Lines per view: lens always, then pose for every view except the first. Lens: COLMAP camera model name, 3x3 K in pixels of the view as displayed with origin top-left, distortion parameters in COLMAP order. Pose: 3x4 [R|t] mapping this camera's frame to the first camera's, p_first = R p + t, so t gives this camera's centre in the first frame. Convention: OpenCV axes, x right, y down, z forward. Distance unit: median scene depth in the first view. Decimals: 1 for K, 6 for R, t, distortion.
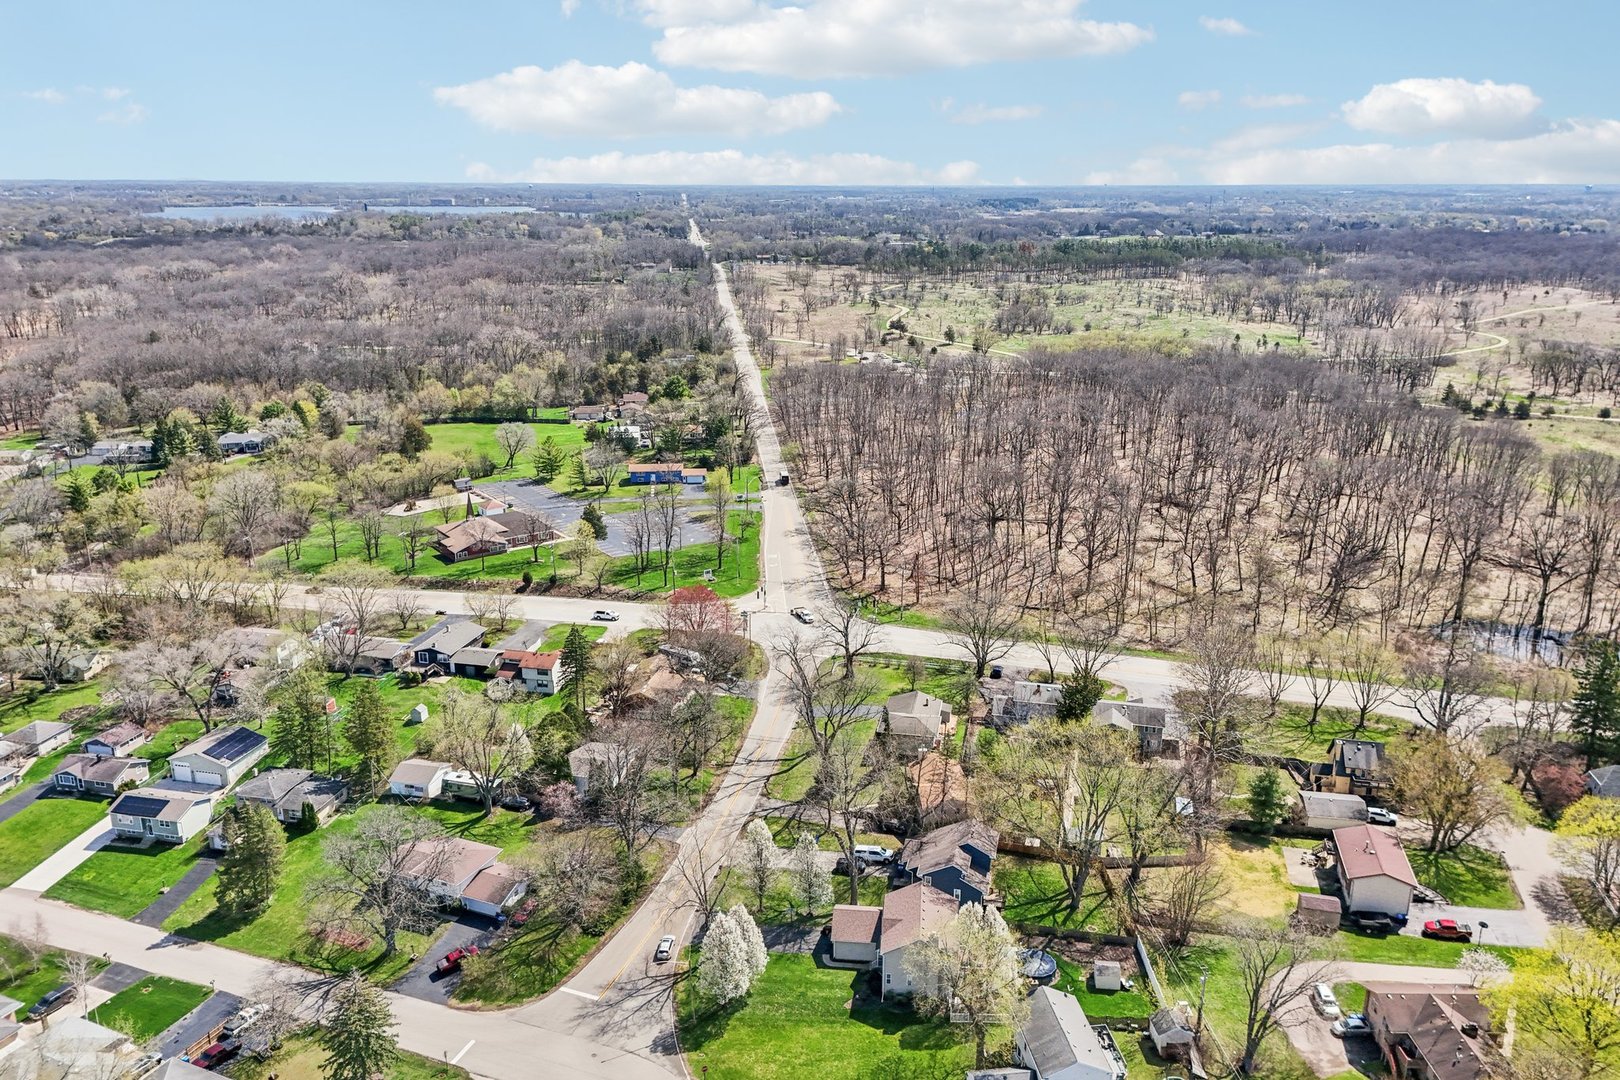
lens RADIAL K [[1193.4, 0, 810.0], [0, 1193.4, 540.0], [0, 0, 1]] dist [0.059446, -0.076304]
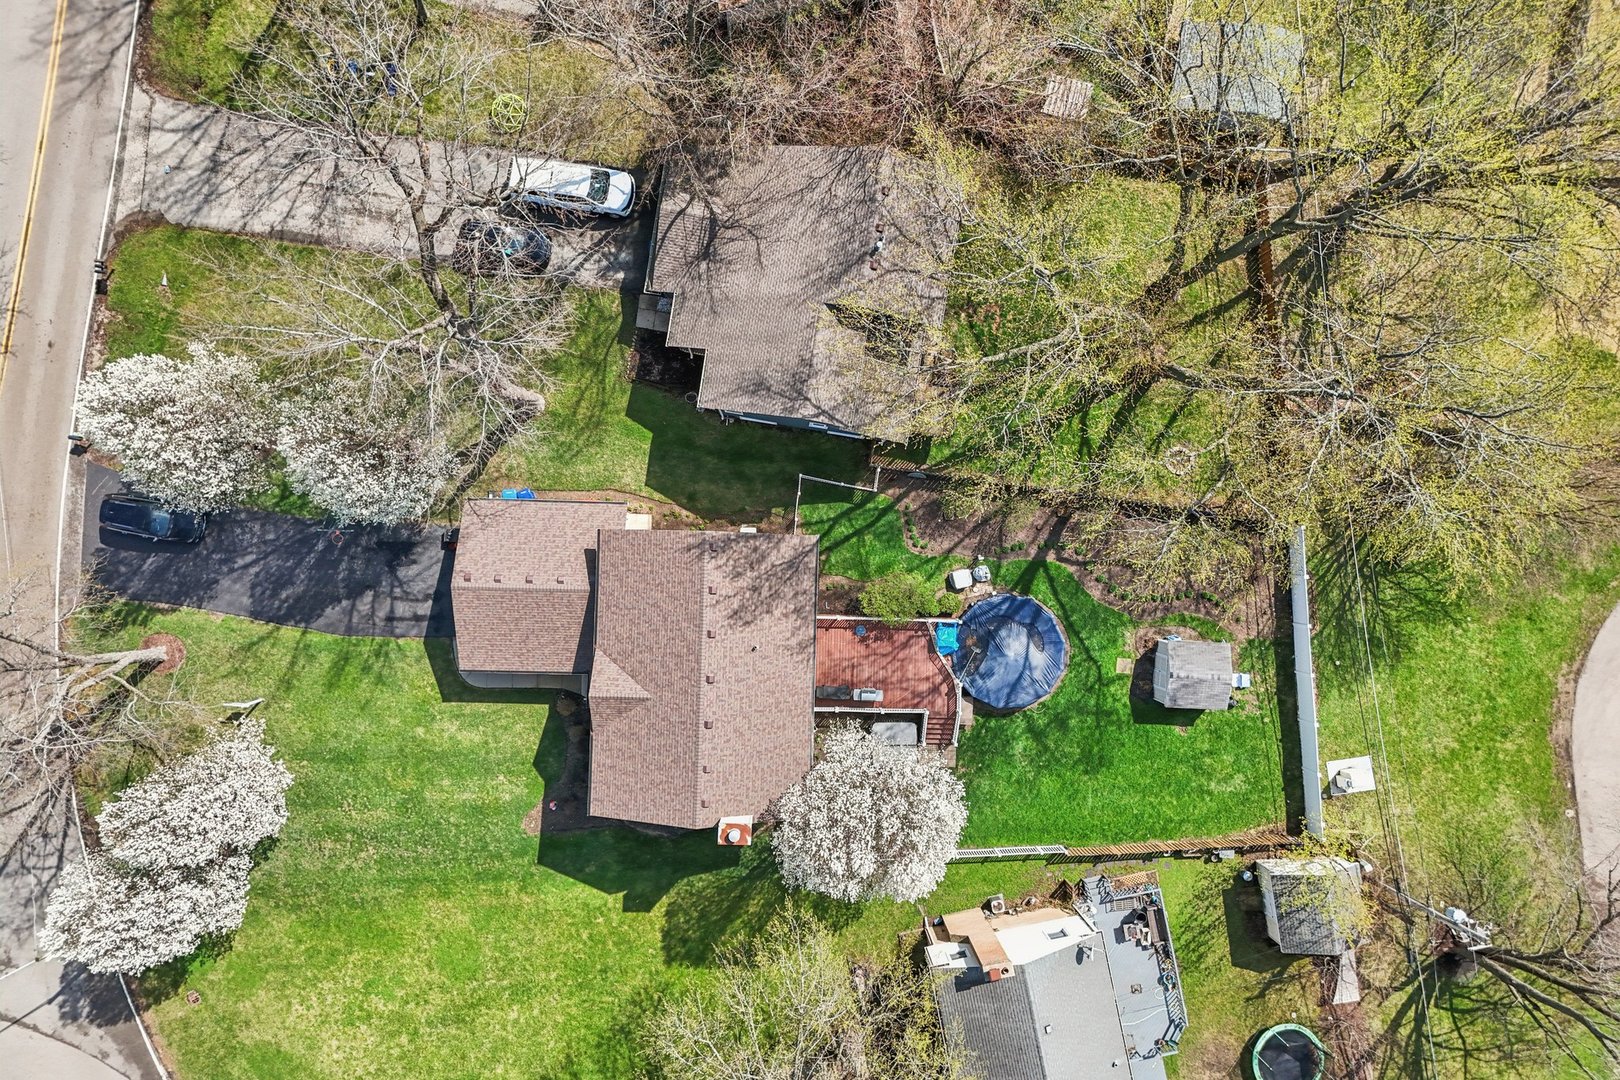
lens RADIAL K [[1193.4, 0, 810.0], [0, 1193.4, 540.0], [0, 0, 1]] dist [0.059446, -0.076304]
pose [[0.996509, -0.077068, 0.032091, 0.117695], [-0.007479, 0.300447, 0.953769, -0.022577], [-0.083146, -0.950680, 0.298822, 0.958011]]
